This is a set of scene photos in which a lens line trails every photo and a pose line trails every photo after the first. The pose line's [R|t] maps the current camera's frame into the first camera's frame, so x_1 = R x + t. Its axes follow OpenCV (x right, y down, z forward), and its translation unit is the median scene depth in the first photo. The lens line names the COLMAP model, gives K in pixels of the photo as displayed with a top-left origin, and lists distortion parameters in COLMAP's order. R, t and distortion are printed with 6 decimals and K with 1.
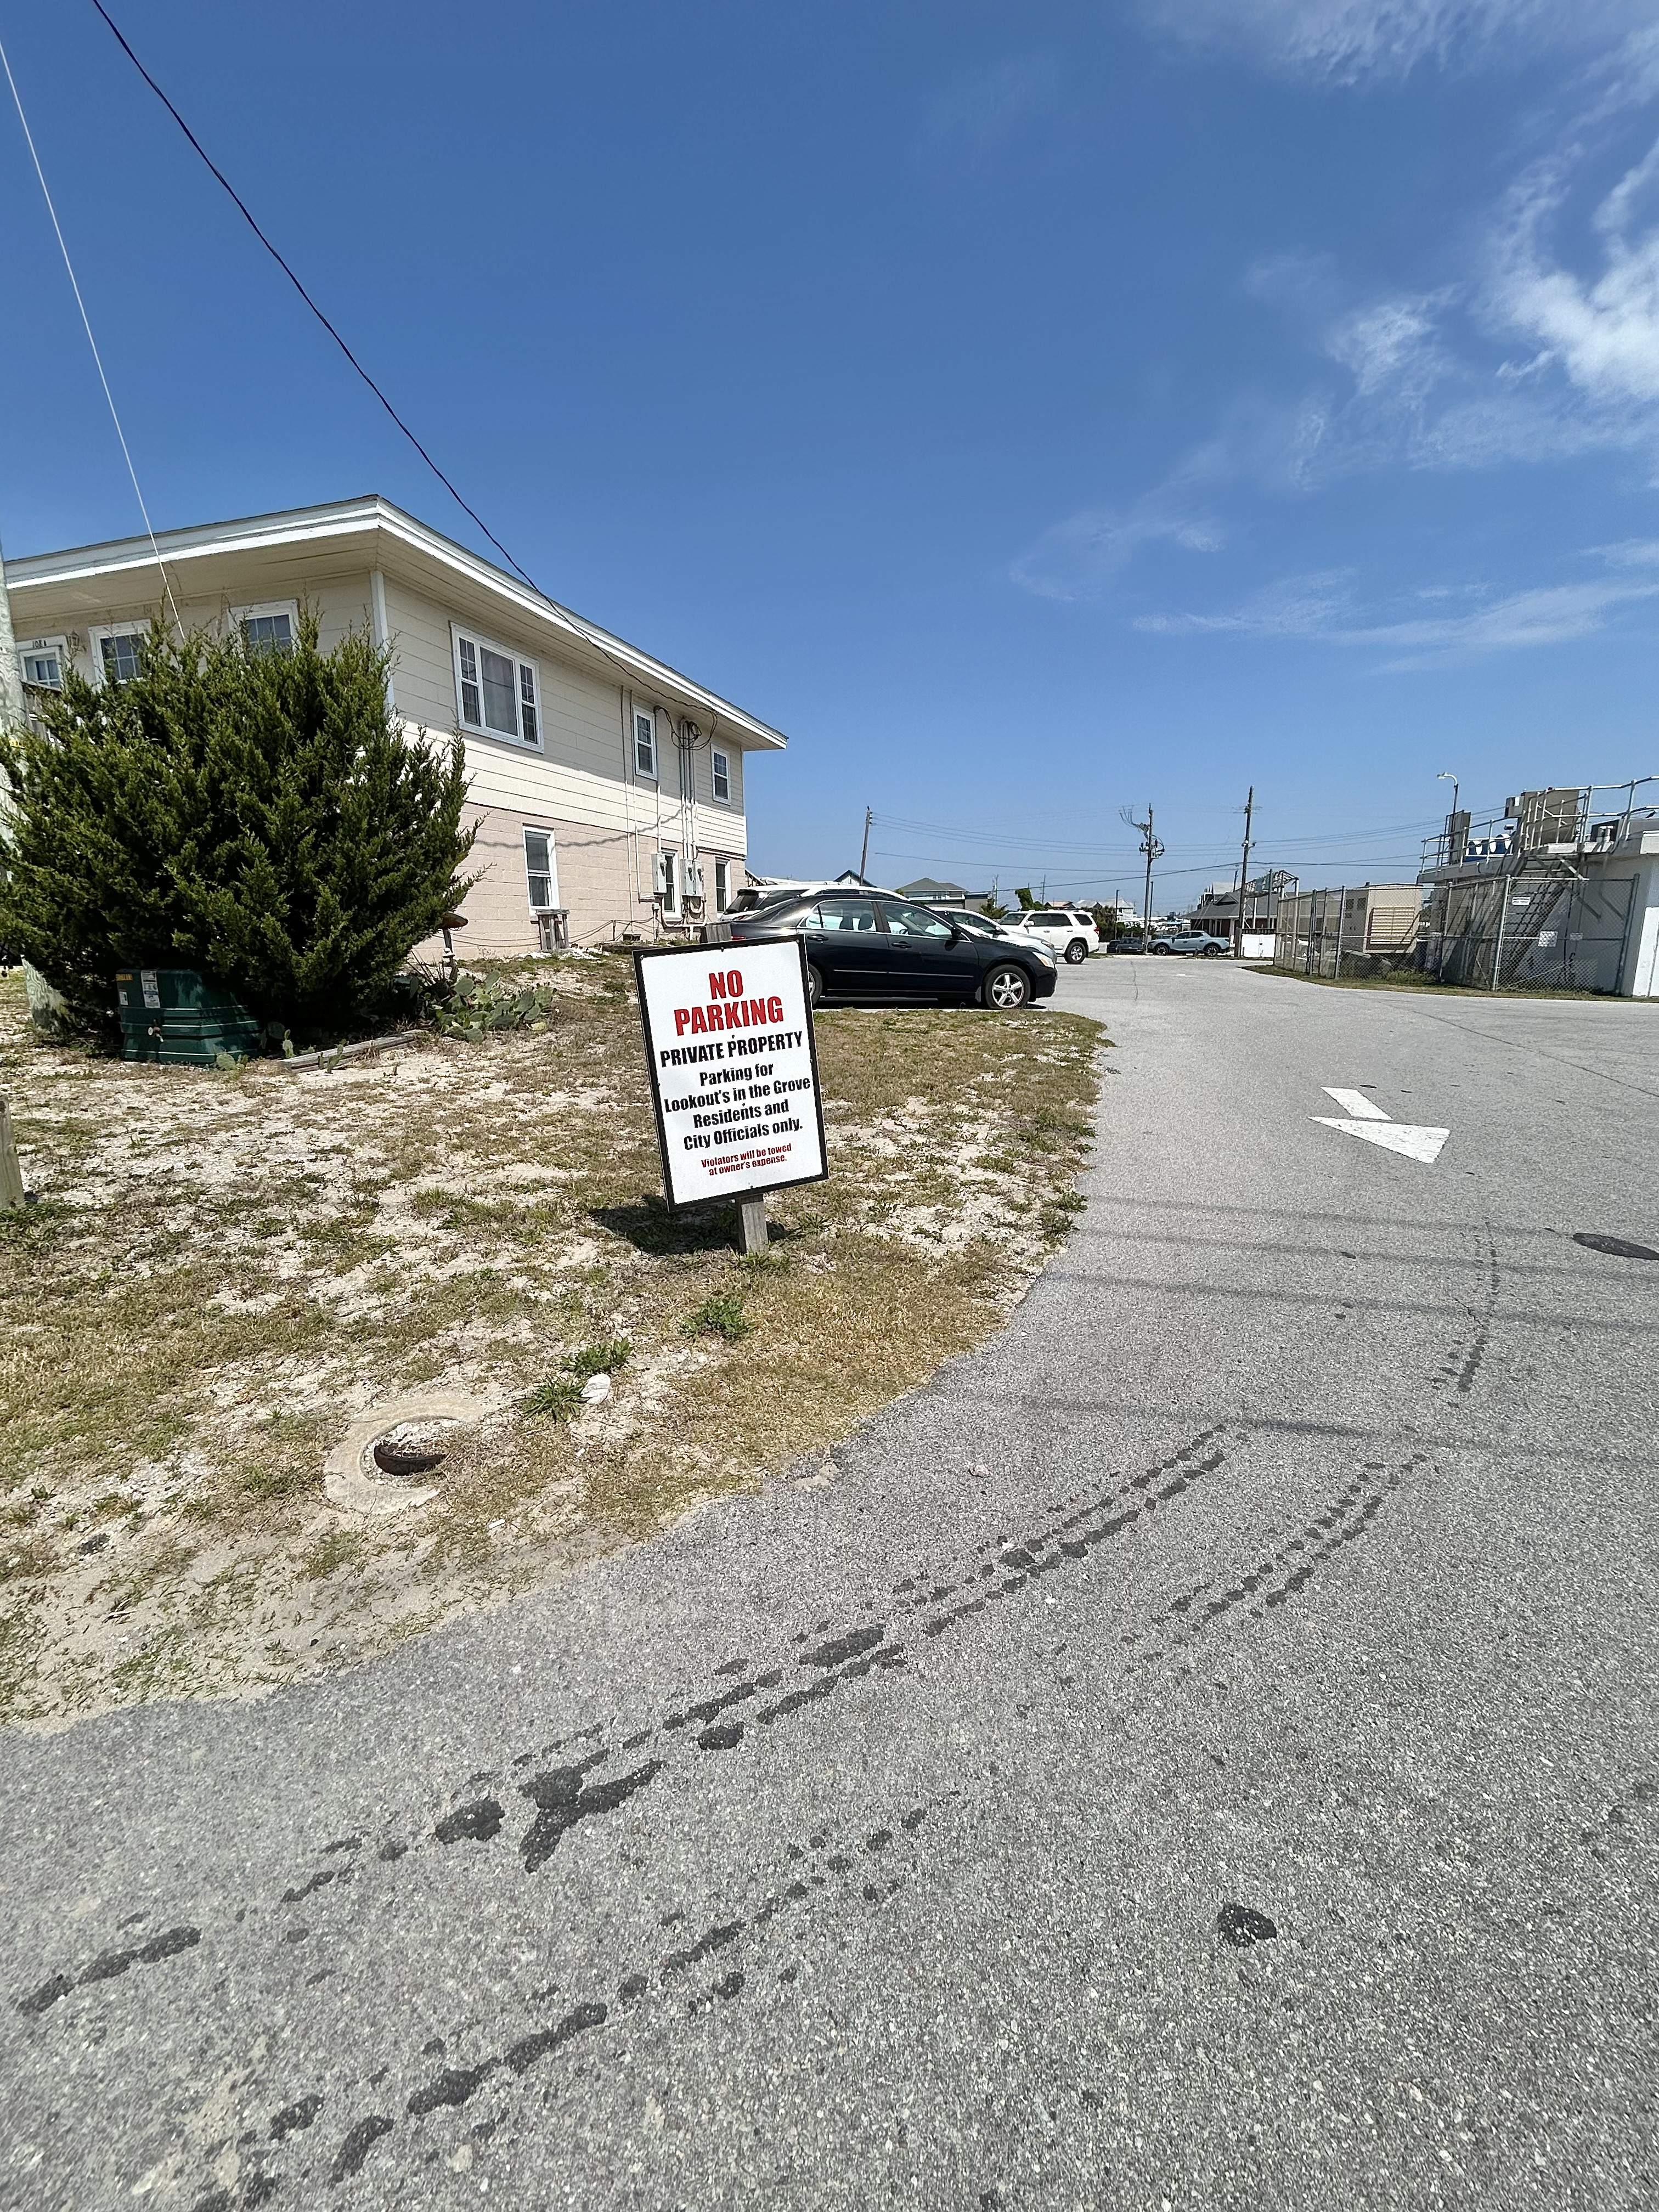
lens RADIAL K [[895.2, 0, 826.9], [0, 895.2, 1098.3], [0, 0, 1]] dist [0.001269, 0.000454]
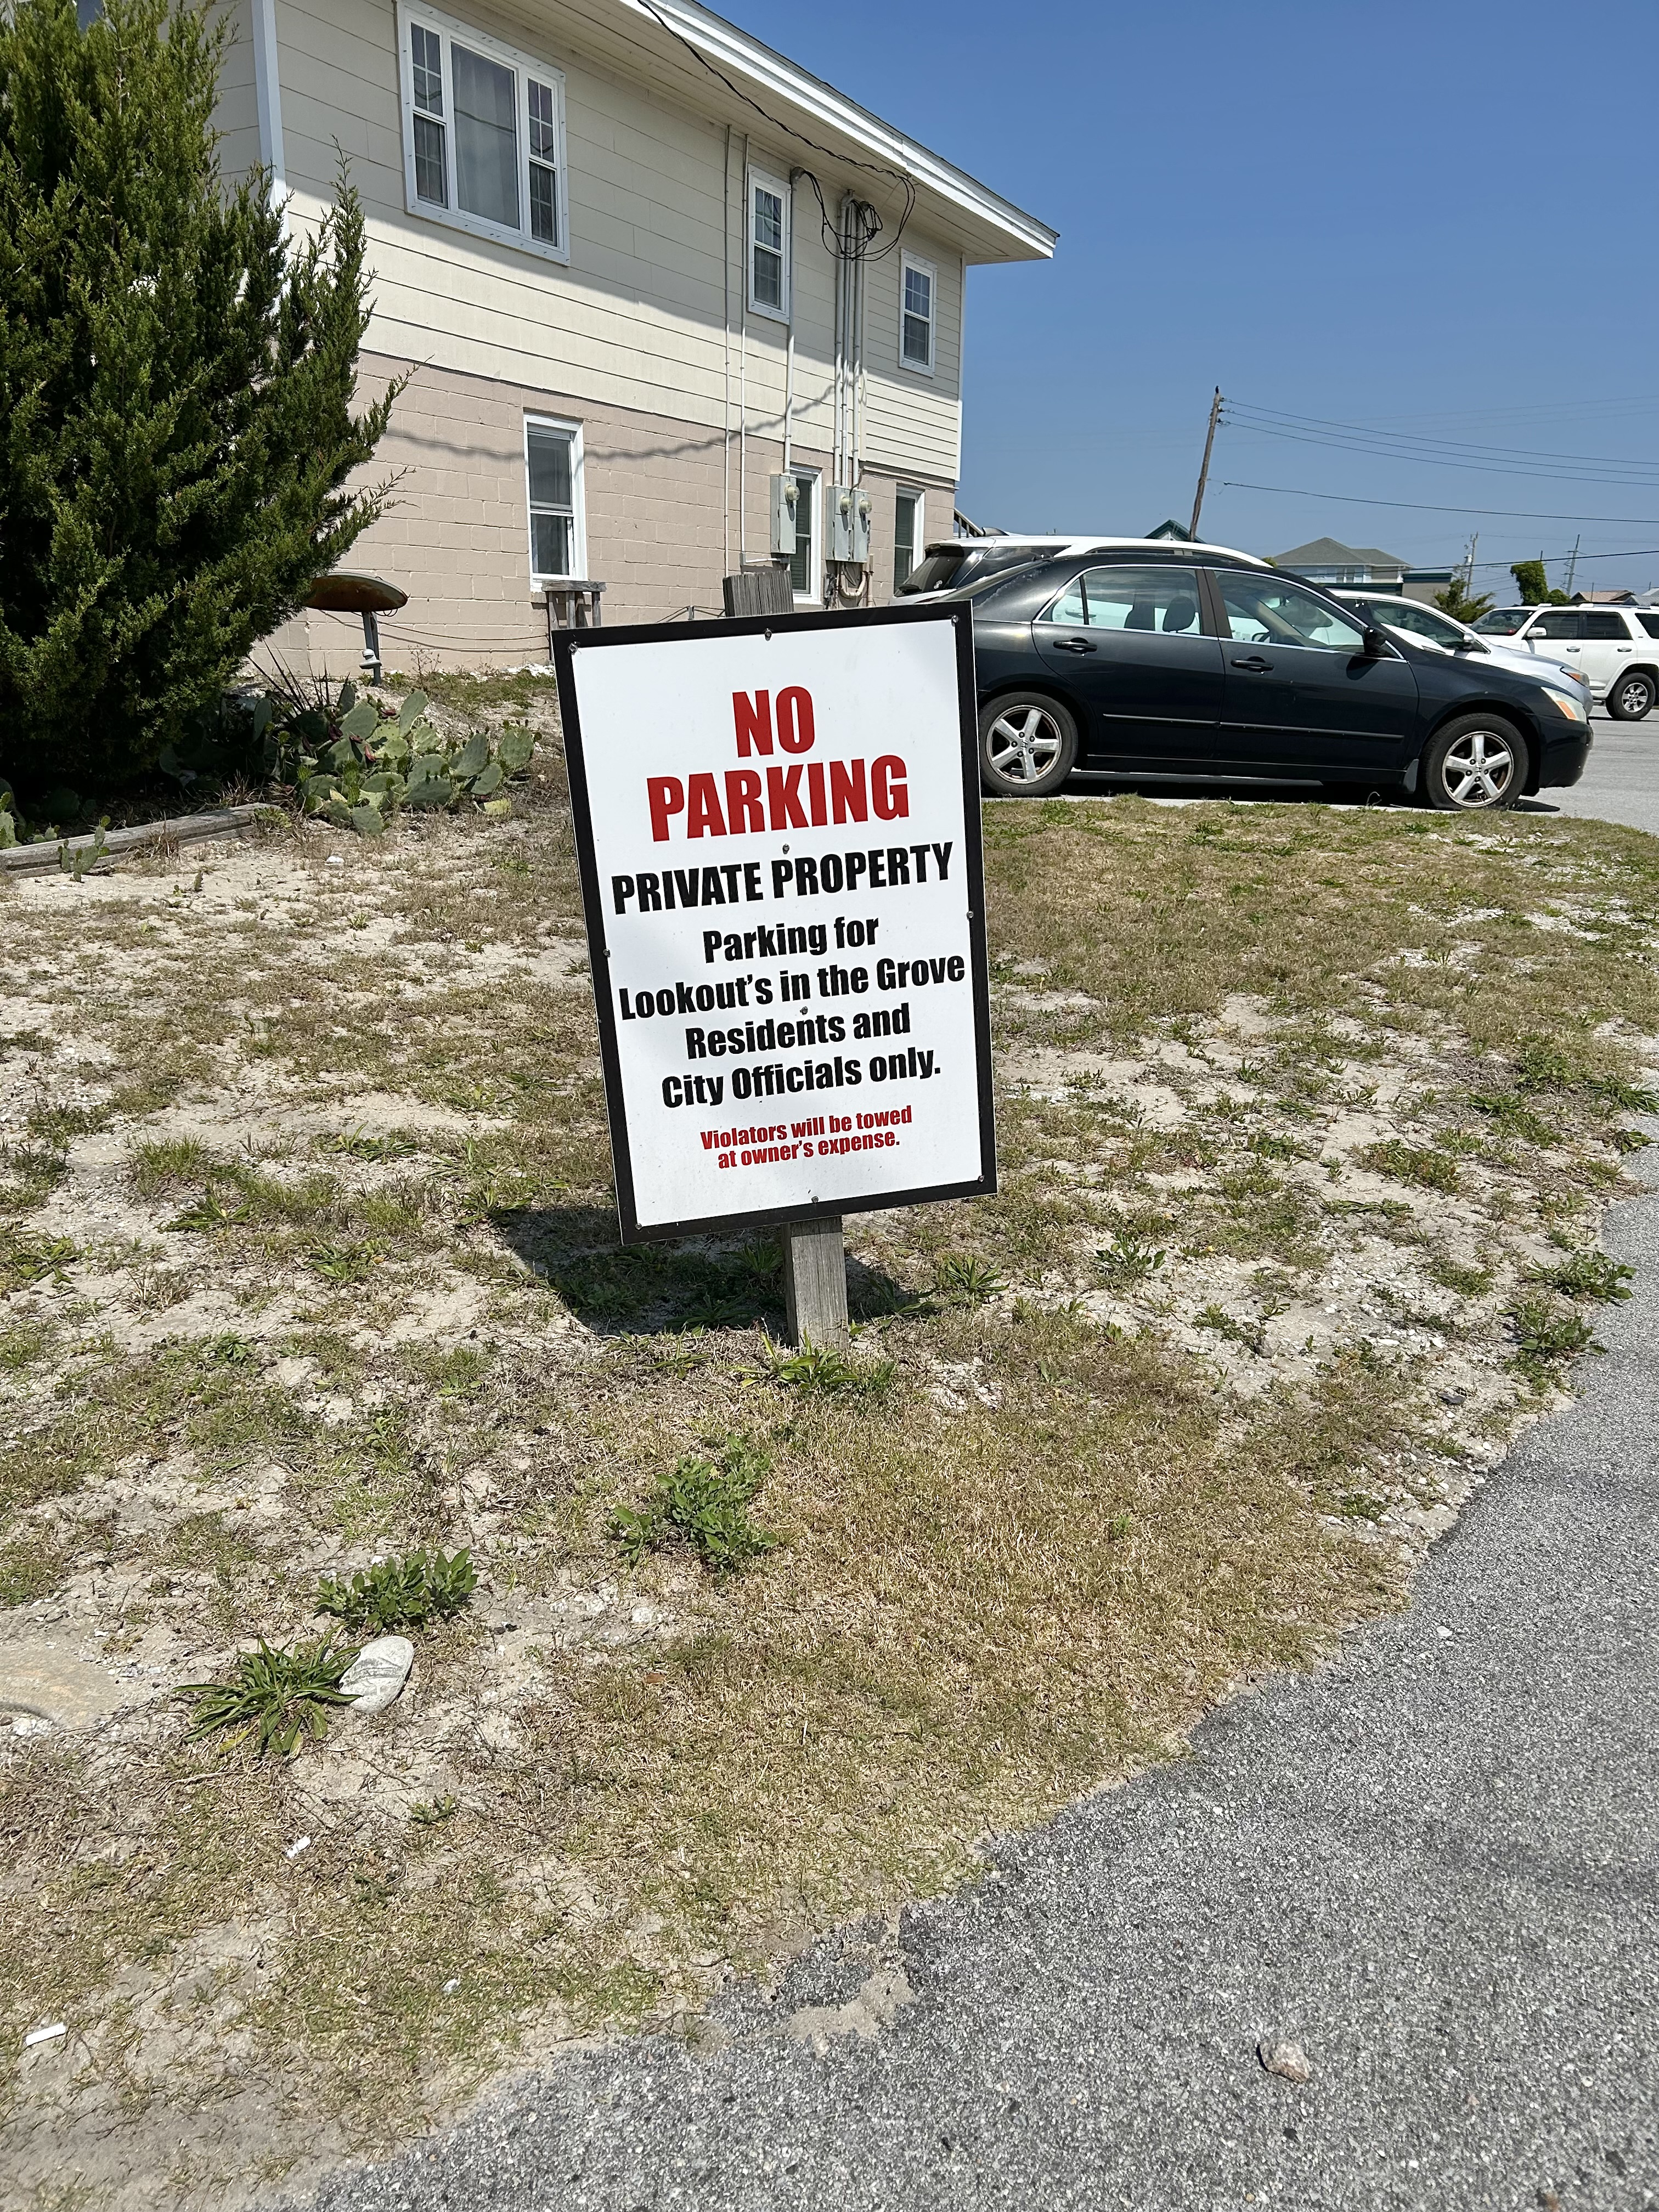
lens RADIAL K [[1608.3, 0, 830.2], [0, 1608.3, 1107.0], [0, 0, 1]] dist [0.033668, -0.022205]
pose [[0.984233, 0.070392, -0.162264, 0.028871], [-0.054901, 0.993665, 0.098056, -0.014116], [0.168138, -0.087601, 0.981863, 0.149967]]
